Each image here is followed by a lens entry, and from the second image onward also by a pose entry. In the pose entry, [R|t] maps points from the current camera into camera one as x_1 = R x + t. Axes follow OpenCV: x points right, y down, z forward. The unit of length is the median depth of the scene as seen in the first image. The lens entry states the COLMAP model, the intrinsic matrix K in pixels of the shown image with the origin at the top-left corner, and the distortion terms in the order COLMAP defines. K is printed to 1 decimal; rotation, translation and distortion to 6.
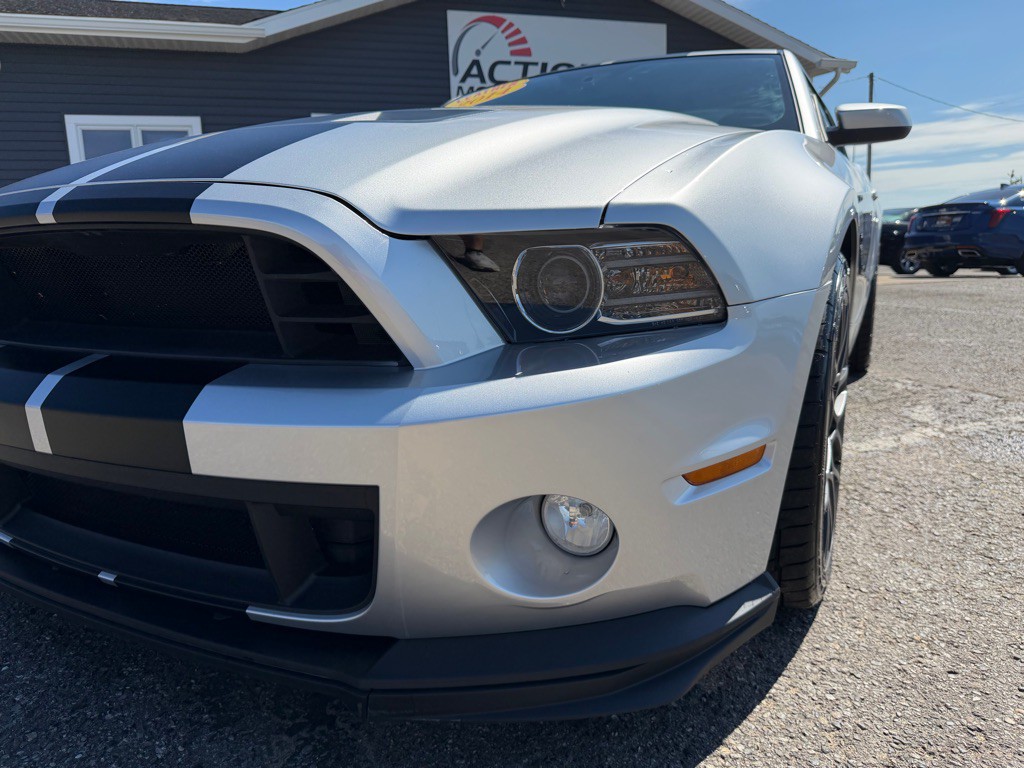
lens RADIAL K [[743.5, 0, 512.0], [0, 743.5, 384.0], [0, 0, 1]] dist [-0.010348, -0.002992]
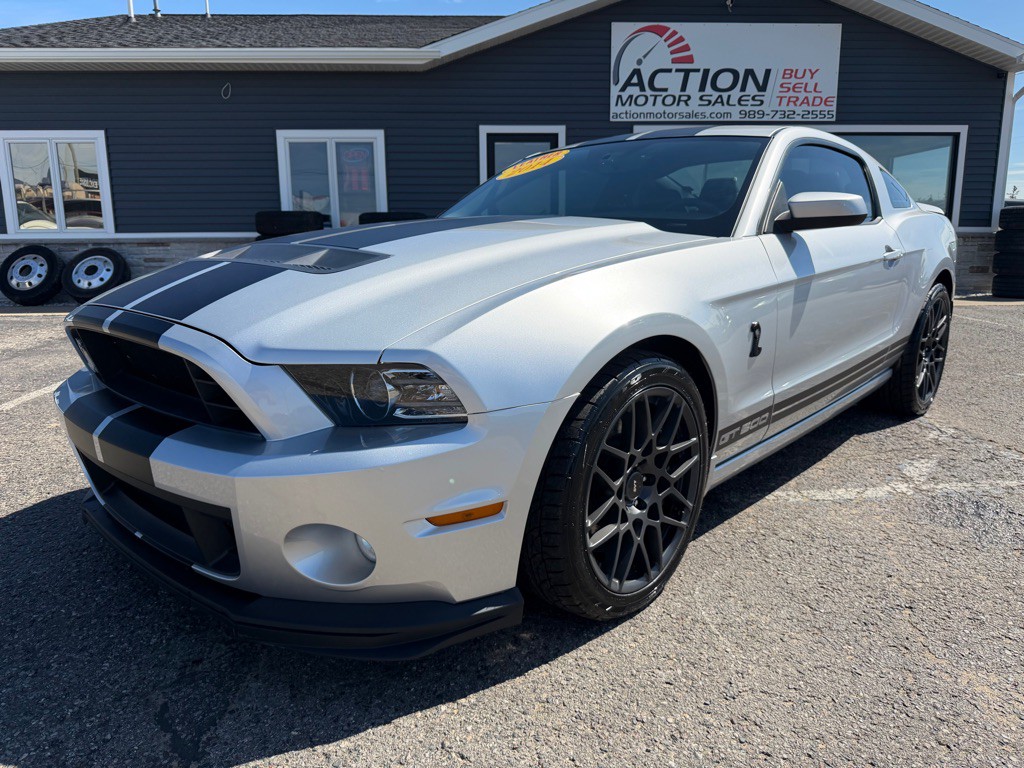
lens RADIAL K [[738.3, 0, 516.2], [0, 738.3, 383.2], [0, 0, 1]] dist [-0.002025, -0.006337]
pose [[0.965557, 0.076099, -0.248815, 0.600933], [-0.069563, 0.996965, 0.034968, -0.180764], [0.250720, -0.016455, 0.967920, -0.360663]]
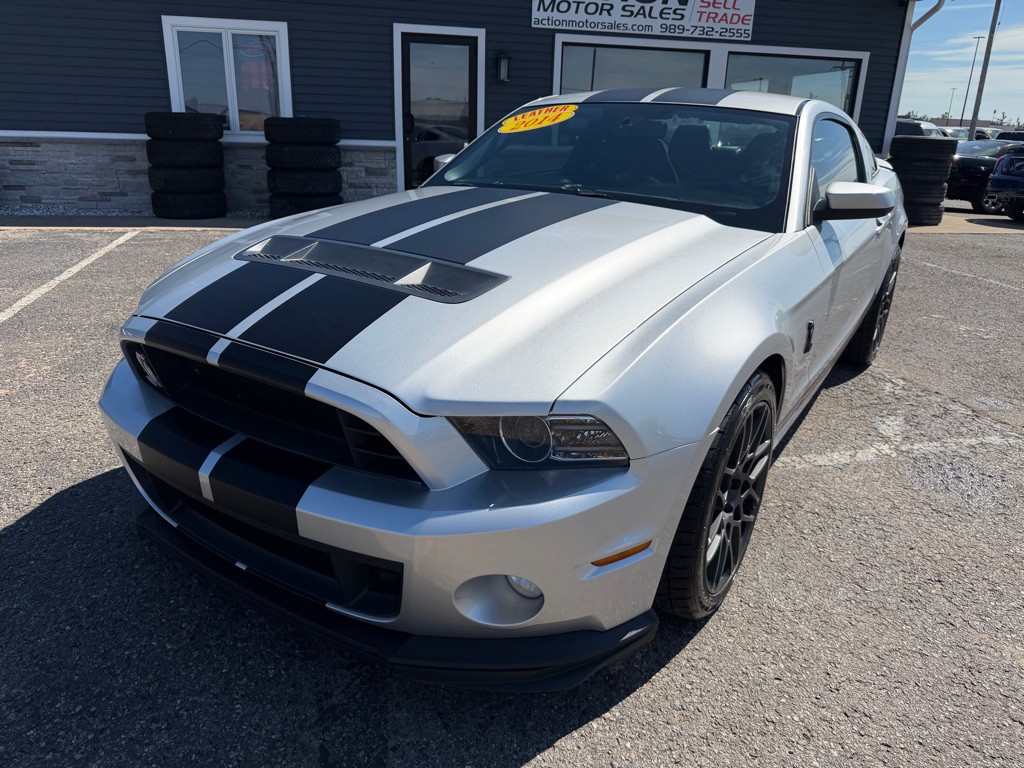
lens RADIAL K [[738.3, 0, 516.2], [0, 738.3, 383.2], [0, 0, 1]] dist [-0.002025, -0.006337]
pose [[0.993081, 0.092655, -0.072147, 0.114358], [-0.080133, 0.983790, 0.160425, -0.388956], [0.085841, -0.153534, 0.984408, -0.419736]]
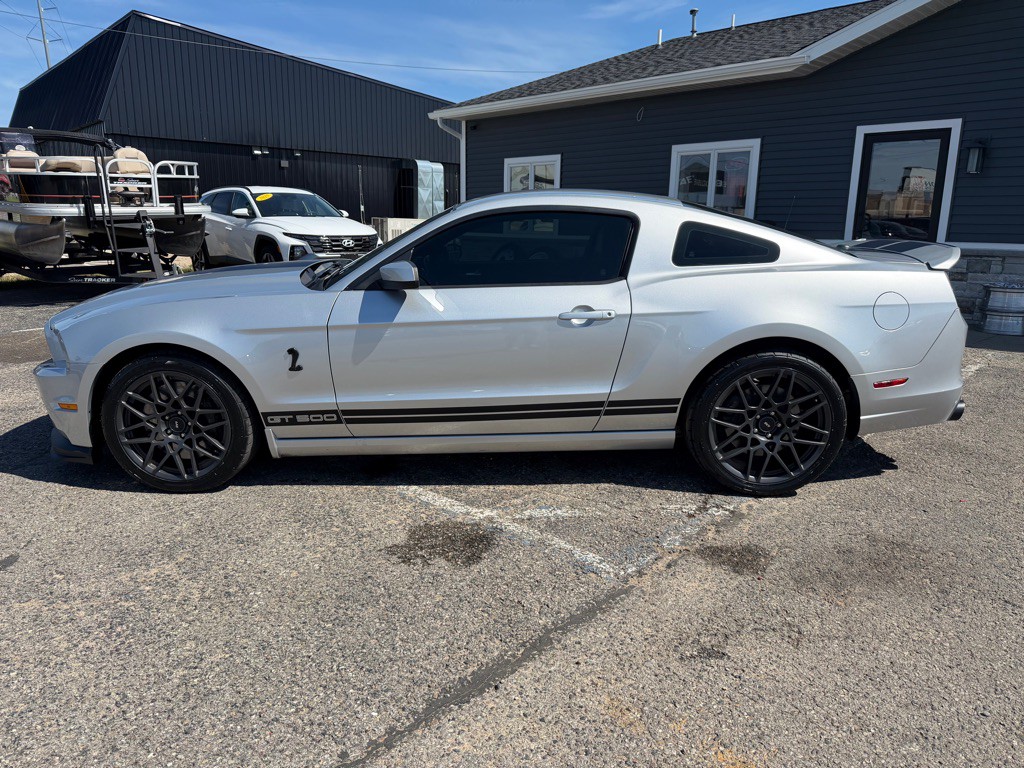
lens RADIAL K [[730.6, 0, 512.0], [0, 730.6, 384.0], [0, 0, 1]] dist [0.062297, -0.107853]
pose [[0.445215, 0.232259, -0.864777, 3.437178], [-0.176721, 0.969570, 0.169422, -0.781903], [0.877812, 0.077395, 0.472712, 0.959079]]
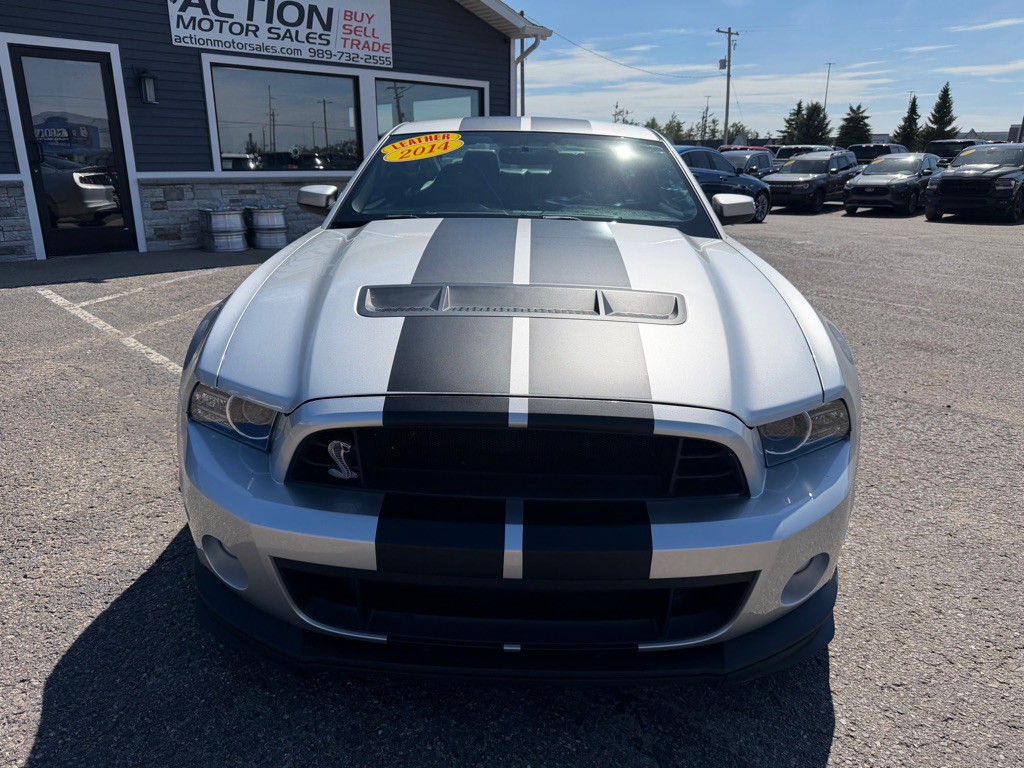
lens RADIAL K [[731.6, 0, 512.0], [0, 731.6, 384.0], [0, 0, 1]] dist [-0.005943, 0.003034]
pose [[0.900150, -0.088463, 0.426502, -0.961497], [0.038166, 0.991412, 0.125083, -0.371020], [-0.433904, -0.096316, 0.895796, -0.191725]]
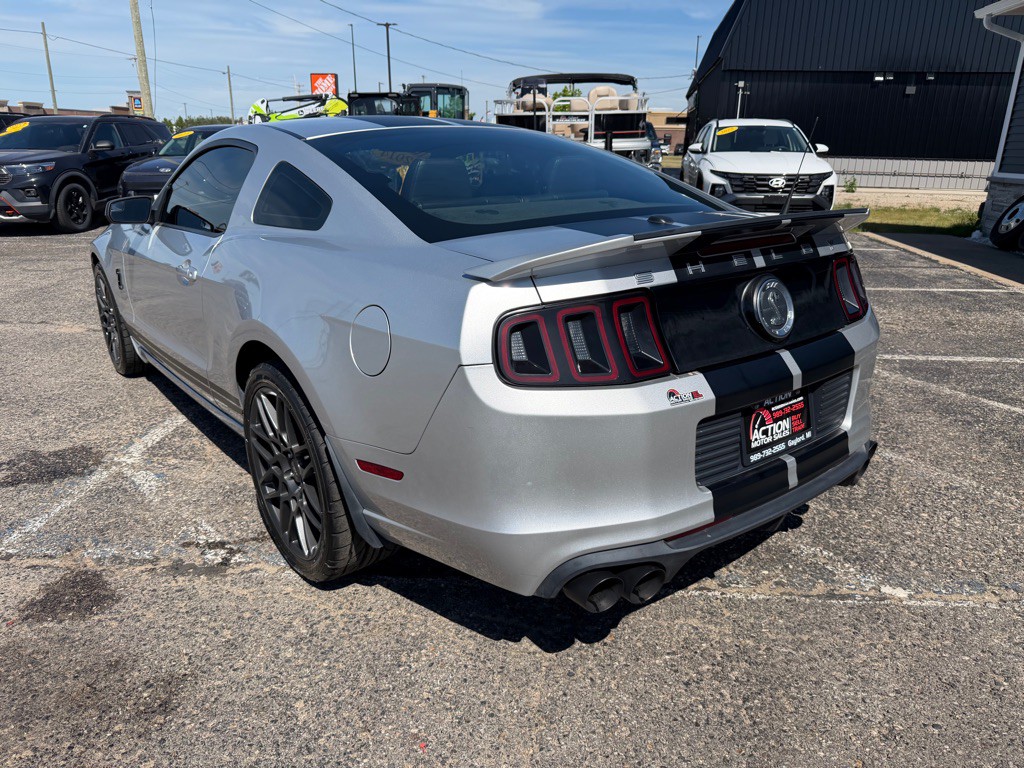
lens RADIAL K [[731.6, 0, 512.0], [0, 731.6, 384.0], [0, 0, 1]] dist [-0.005943, 0.003034]
pose [[-0.426588, 0.307543, -0.850553, 2.774721], [-0.151054, 0.902979, 0.402259, -1.374082], [0.891743, 0.300078, -0.338744, 4.217878]]
